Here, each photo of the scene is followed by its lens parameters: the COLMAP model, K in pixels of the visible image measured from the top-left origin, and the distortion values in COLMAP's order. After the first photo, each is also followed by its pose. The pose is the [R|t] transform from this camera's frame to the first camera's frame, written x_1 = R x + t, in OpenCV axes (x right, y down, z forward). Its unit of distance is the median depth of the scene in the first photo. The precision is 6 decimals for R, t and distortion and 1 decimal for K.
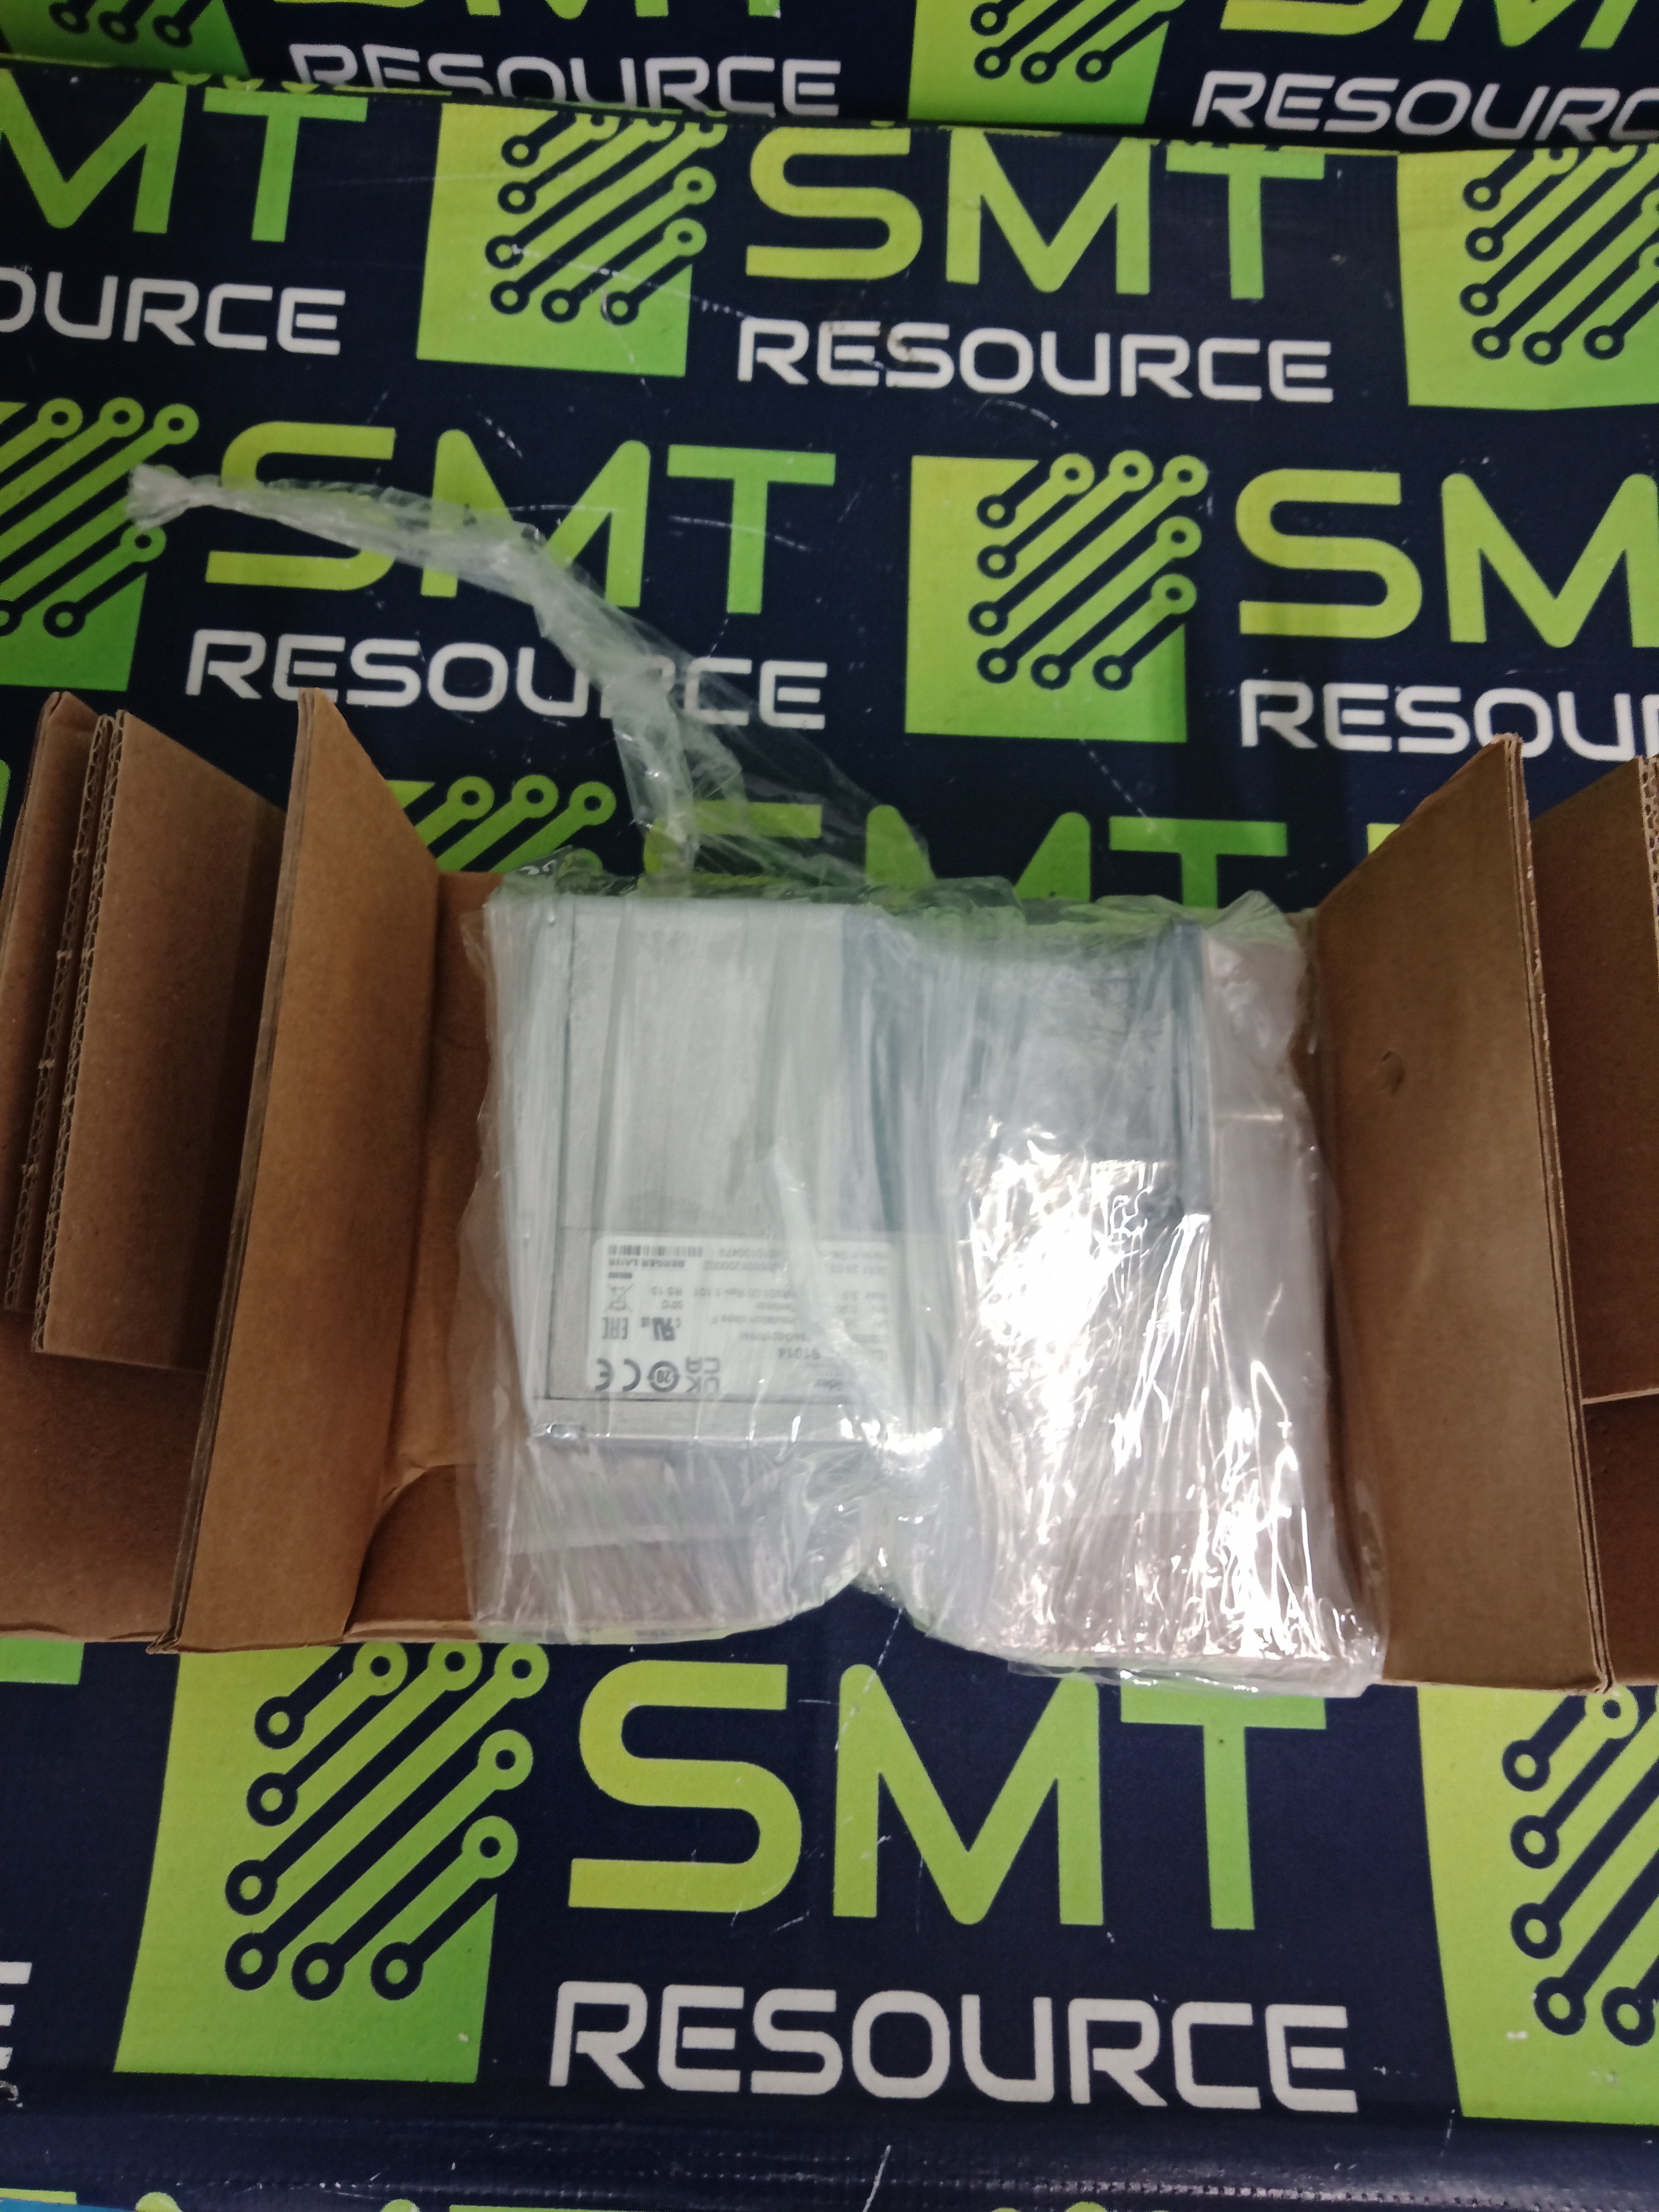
lens RADIAL K [[1752.4, 0, 829.5], [0, 1752.4, 1106.0], [0, 0, 1]] dist [0.002110, -0.002719]
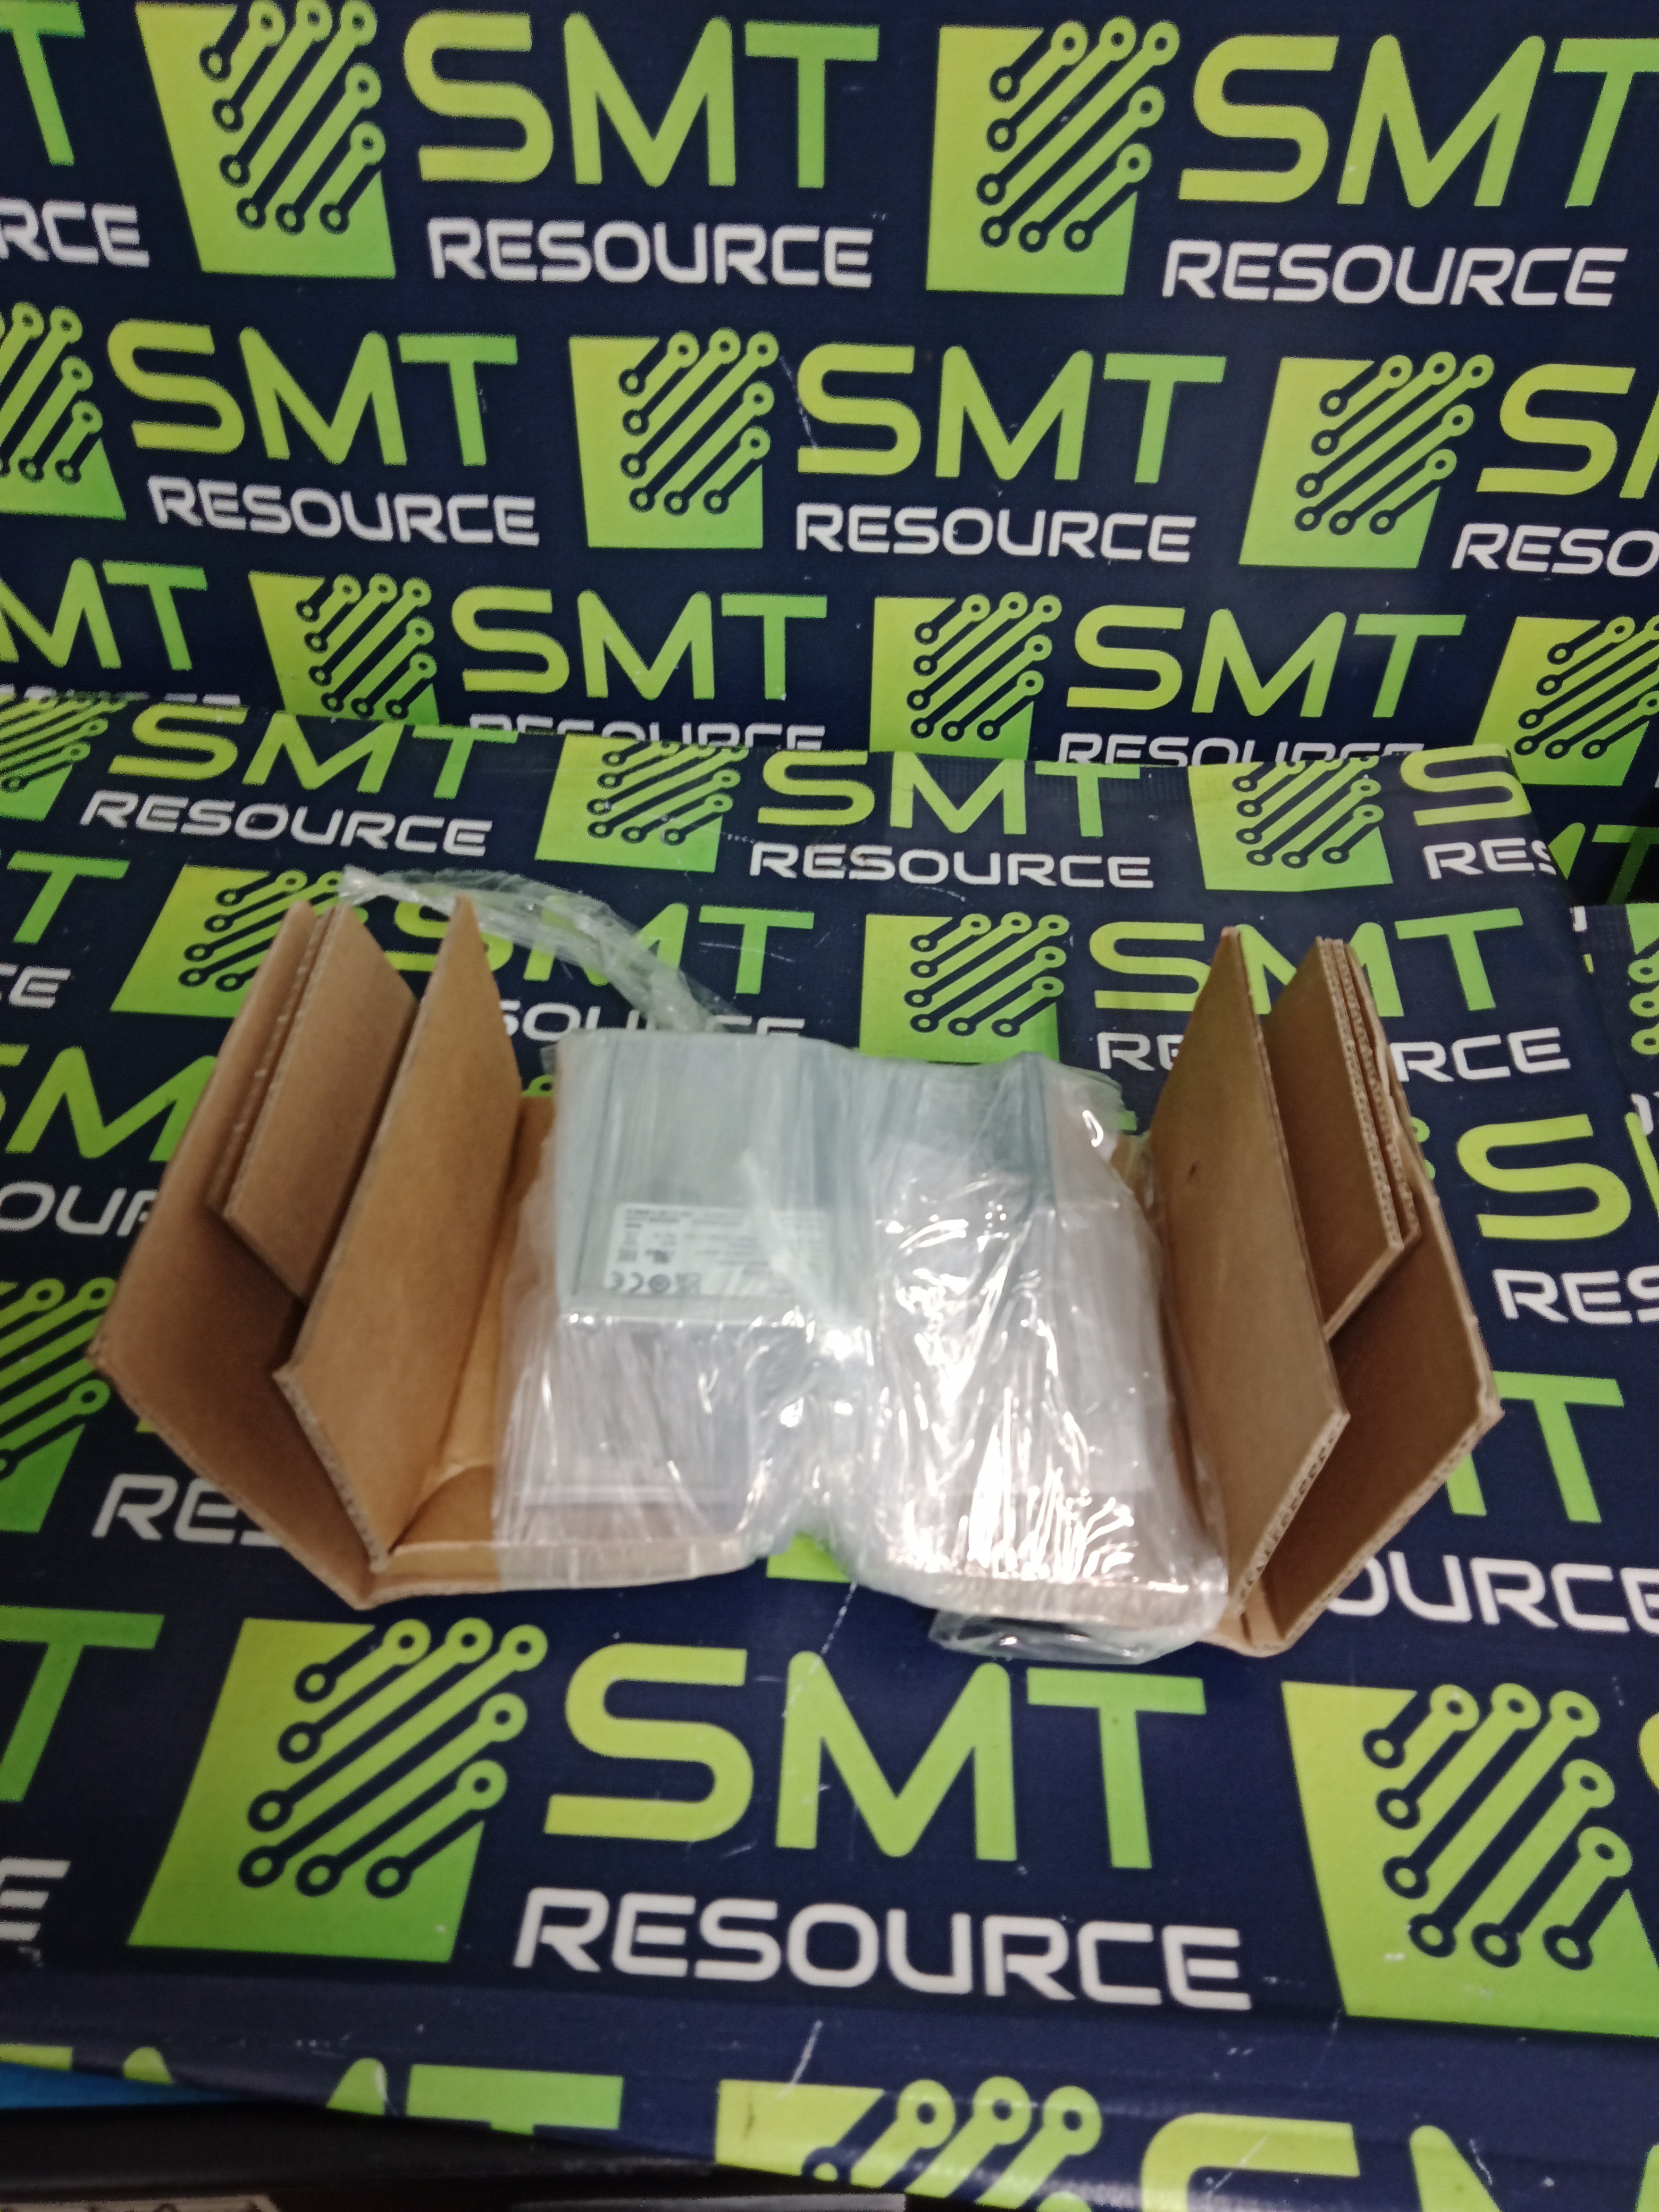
lens RADIAL K [[1696.9, 0, 829.5], [0, 1696.9, 1106.0], [0, 0, 1]] dist [0.047445, -0.000802]
pose [[0.999825, 0.004790, -0.018061, 0.053524], [-0.013005, 0.872397, -0.488624, 0.579771], [0.013416, 0.488774, 0.872307, -0.200503]]
